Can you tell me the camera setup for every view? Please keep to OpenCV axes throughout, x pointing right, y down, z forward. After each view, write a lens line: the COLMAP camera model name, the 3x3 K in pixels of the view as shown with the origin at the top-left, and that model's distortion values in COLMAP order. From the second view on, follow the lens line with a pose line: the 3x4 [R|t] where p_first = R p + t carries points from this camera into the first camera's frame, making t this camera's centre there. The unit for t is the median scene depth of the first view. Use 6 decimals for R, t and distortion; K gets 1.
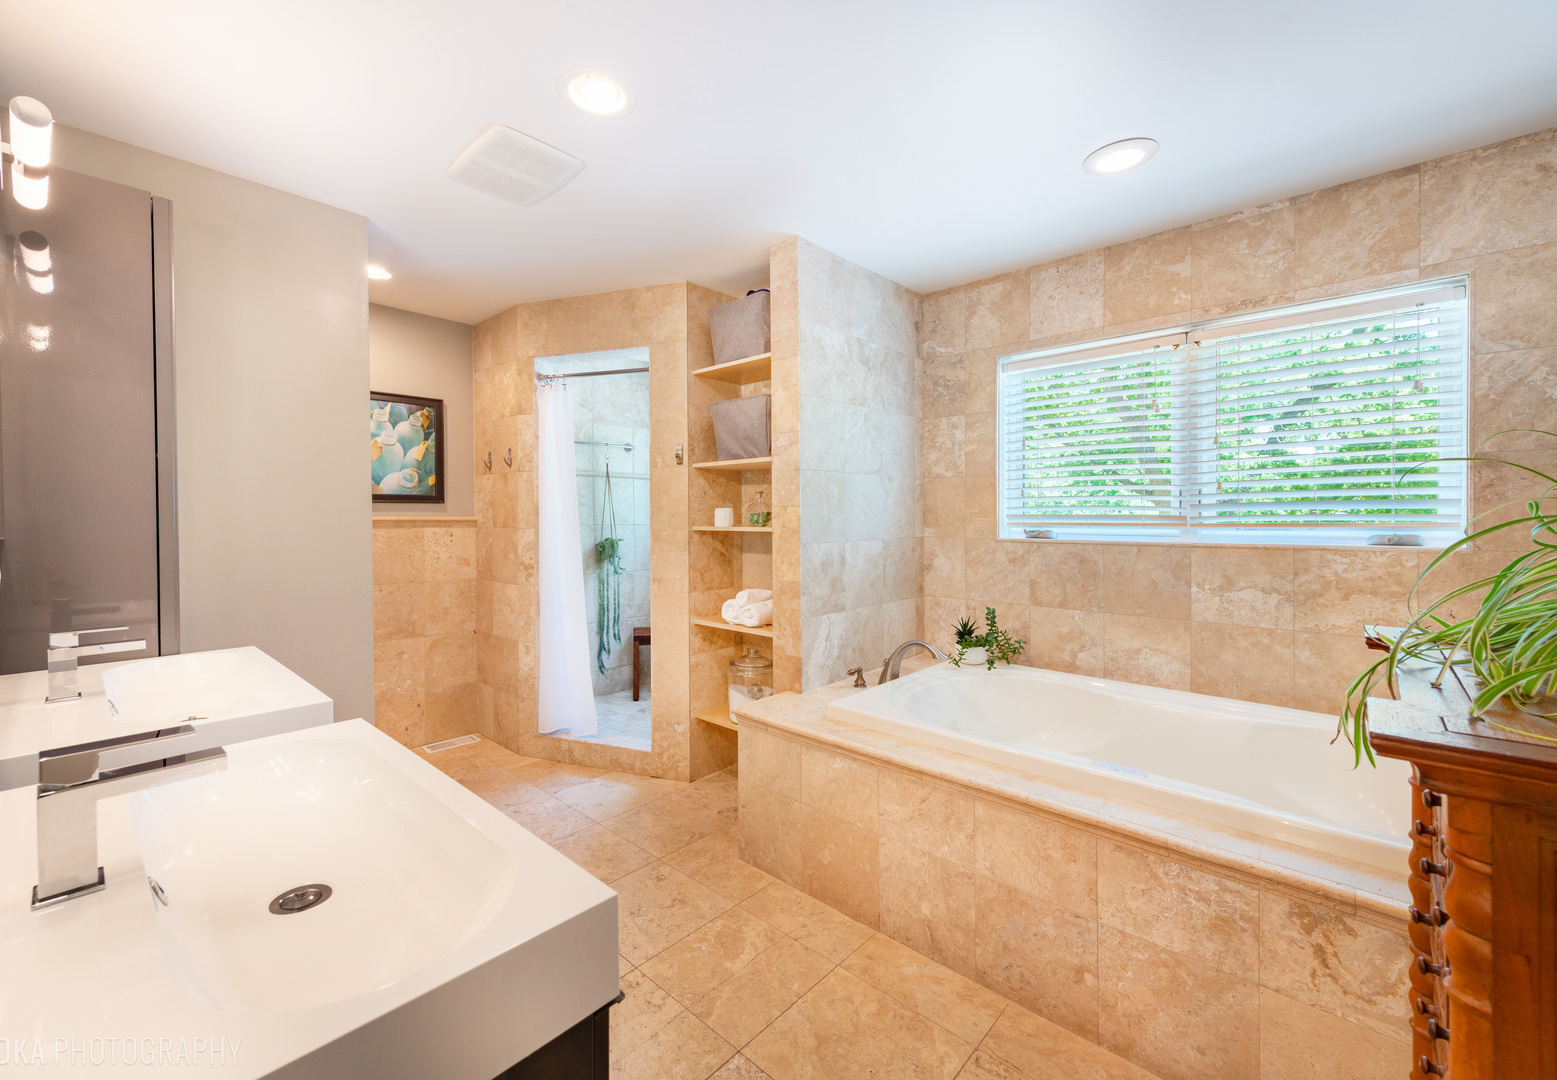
lens RADIAL K [[627.7, 0, 767.9], [0, 627.7, 530.5], [0, 0, 1]] dist [-0.013742, -0.000029]
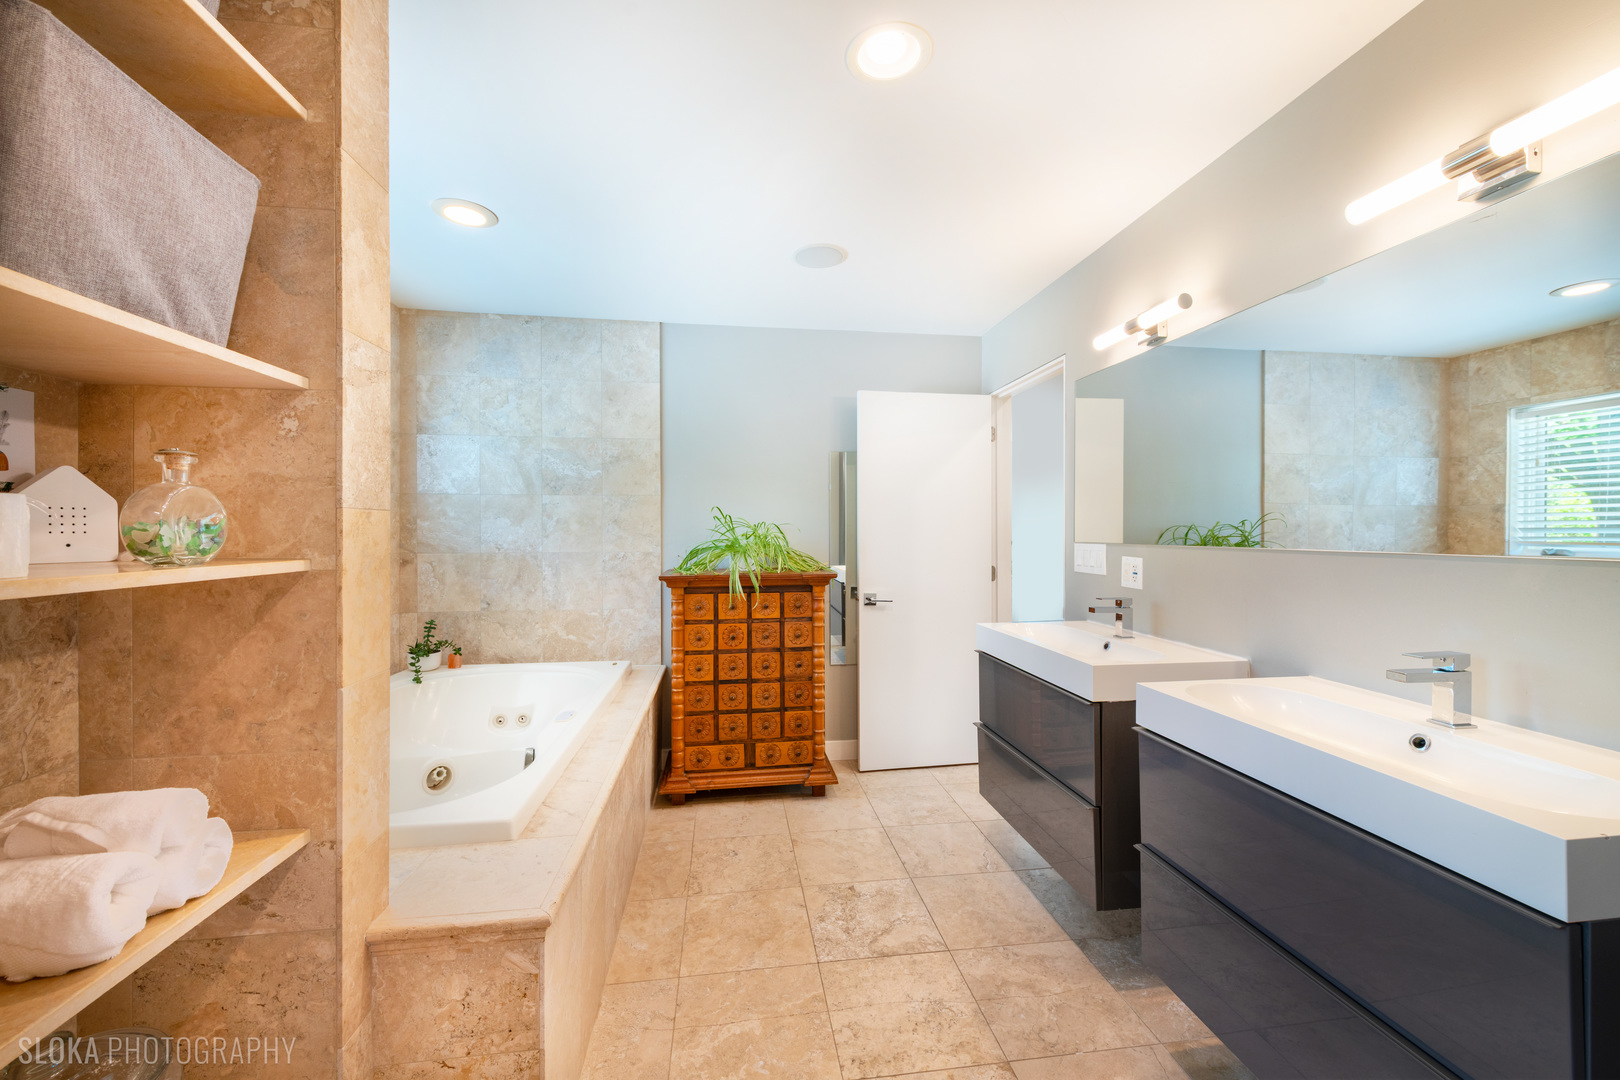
lens RADIAL K [[646.5, 0, 808.1], [0, 646.5, 532.4], [0, 0, 1]] dist [0.003790, 0.000262]
pose [[-0.763782, 0.001283, 0.645473, -0.743585], [0.018263, 0.999641, 0.019624, -0.033057], [-0.645216, 0.026776, -0.763531, 1.702847]]
